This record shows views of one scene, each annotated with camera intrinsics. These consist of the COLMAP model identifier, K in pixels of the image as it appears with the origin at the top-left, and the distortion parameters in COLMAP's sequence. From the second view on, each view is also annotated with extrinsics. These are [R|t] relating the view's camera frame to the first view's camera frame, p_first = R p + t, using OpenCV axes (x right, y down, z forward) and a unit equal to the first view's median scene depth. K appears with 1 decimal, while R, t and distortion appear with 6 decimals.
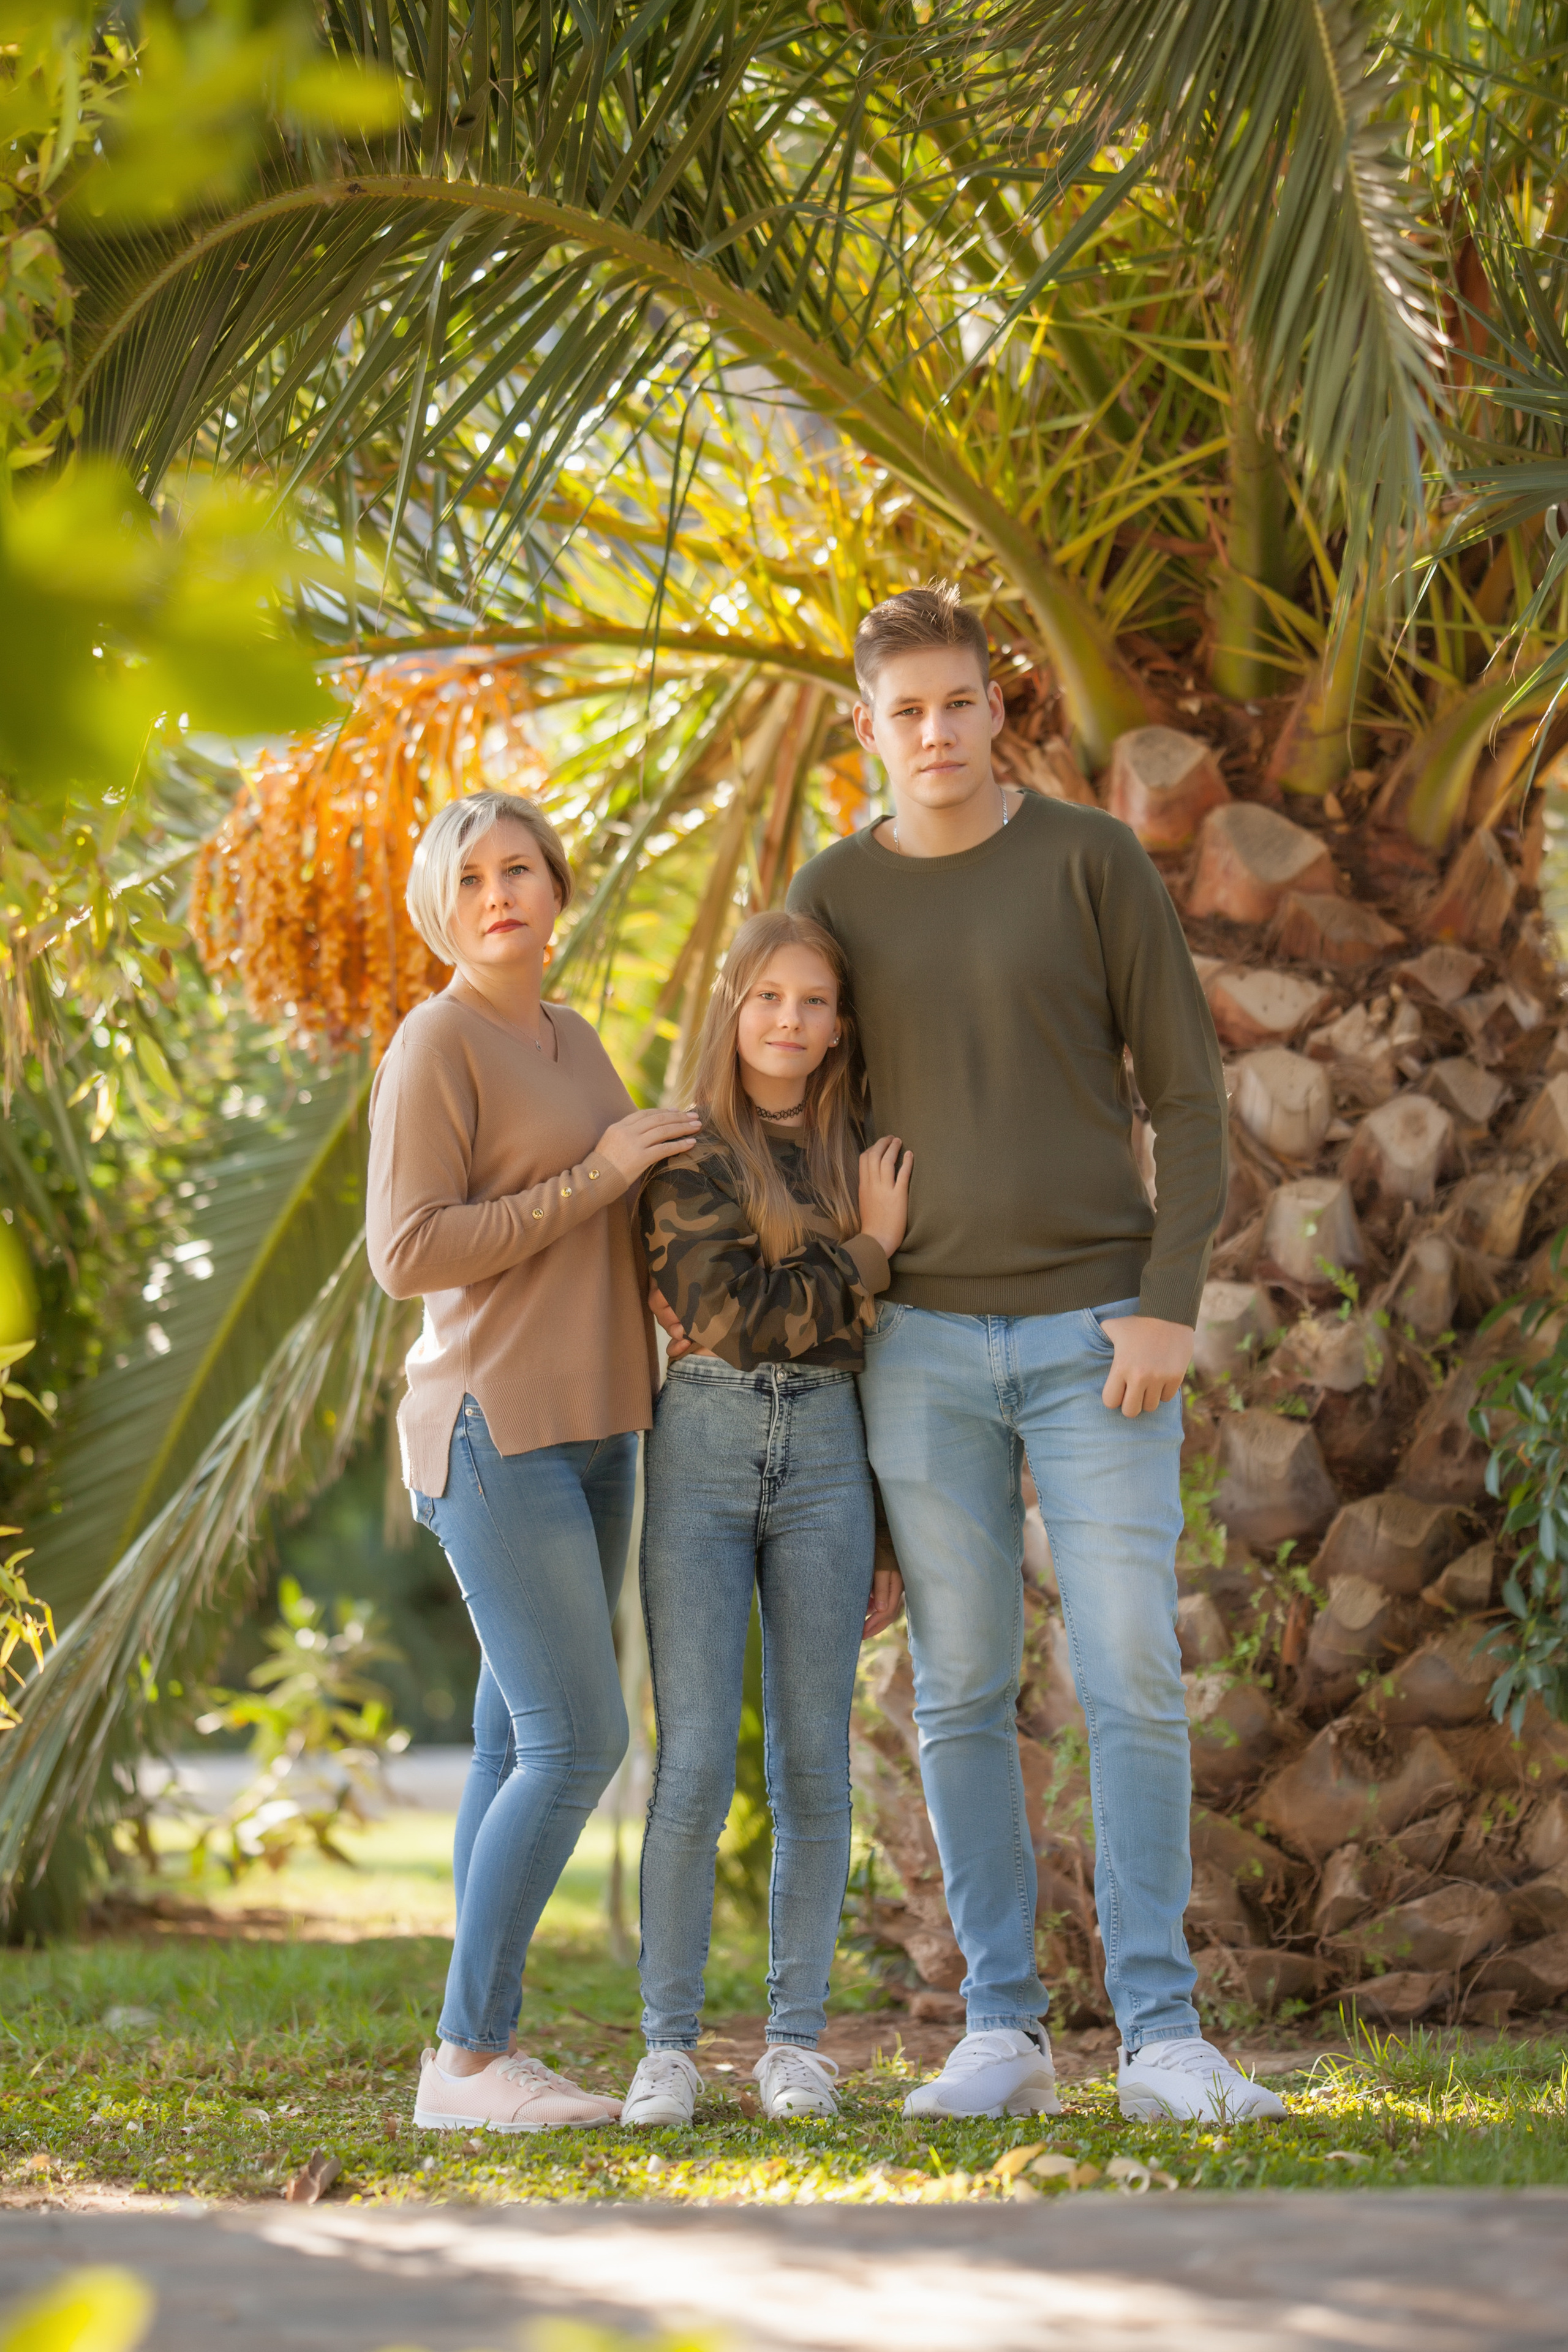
lens RADIAL K [[8795.7, 0, 784.0], [0, 8795.7, 1176.0], [0, 0, 1]] dist [0.260178, -0.601178]
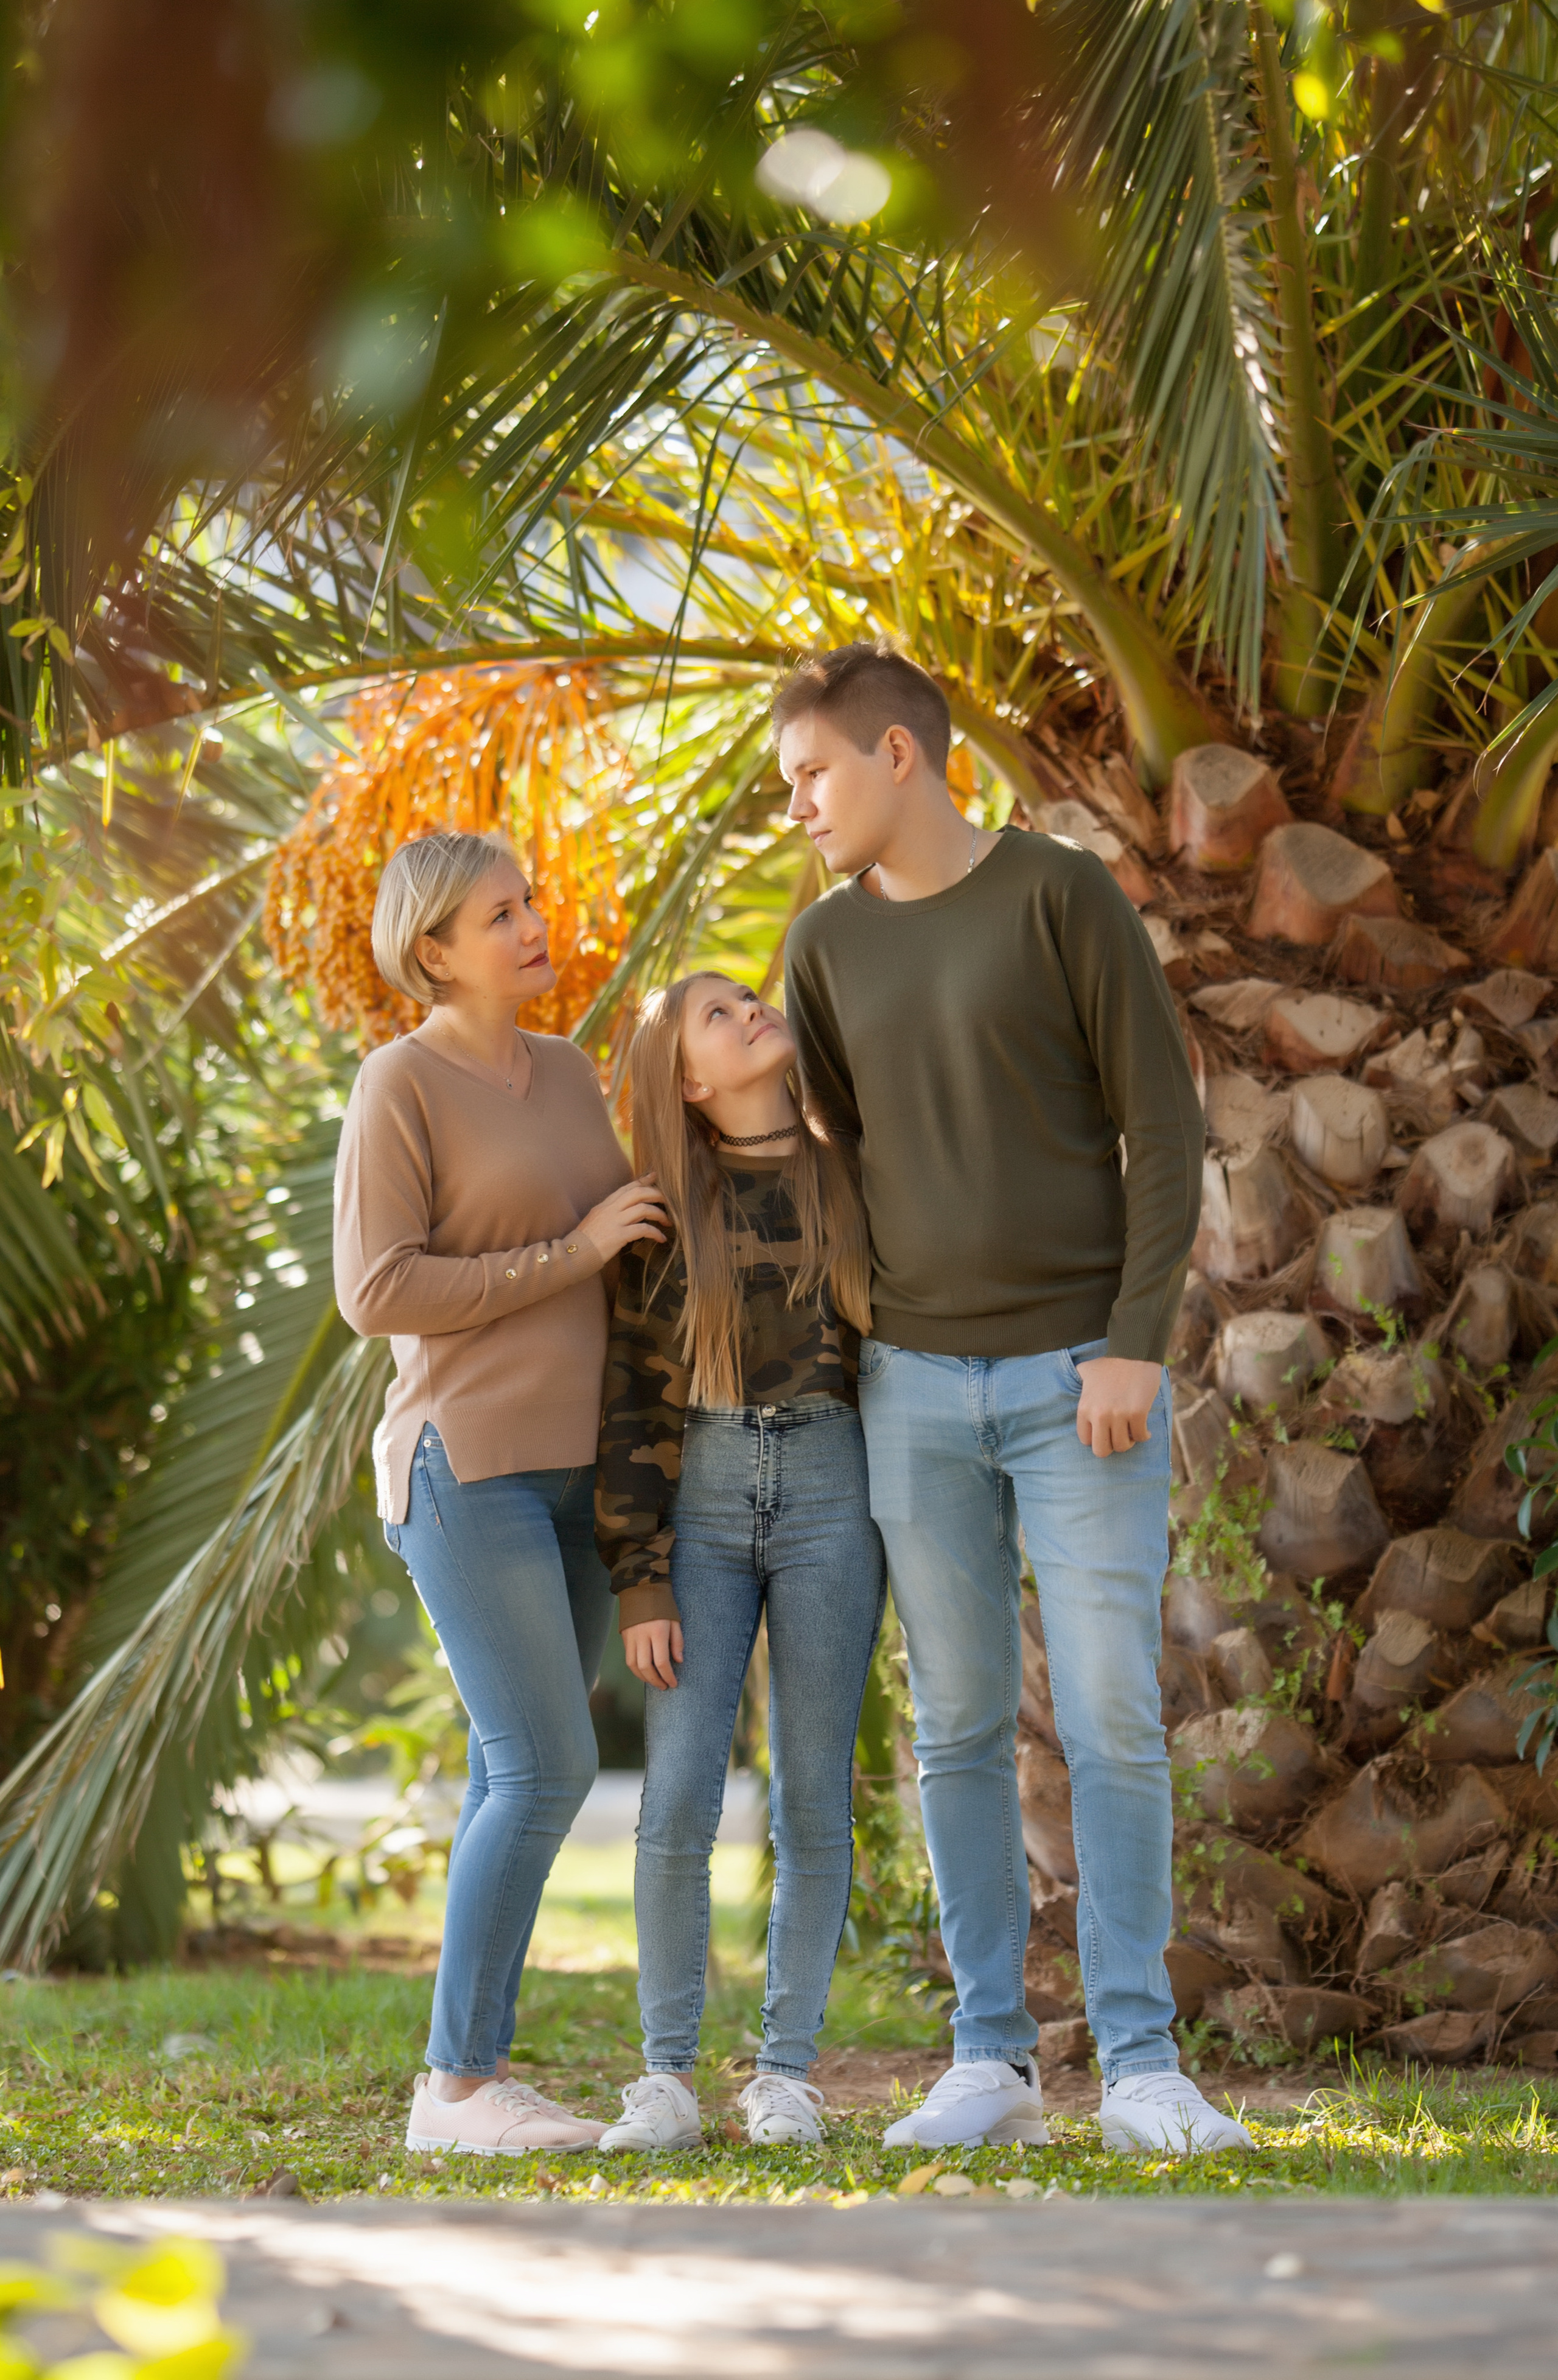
lens RADIAL K [[10276.9, 0, 779.0], [0, 10276.9, 1445.0], [0, 0, 1]] dist [0.316448, -8.318561]
pose [[0.998822, 0.008282, -0.047809, 0.049600], [-0.006689, 0.999420, 0.033387, -0.011077], [0.048058, -0.033028, 0.998298, -0.151225]]
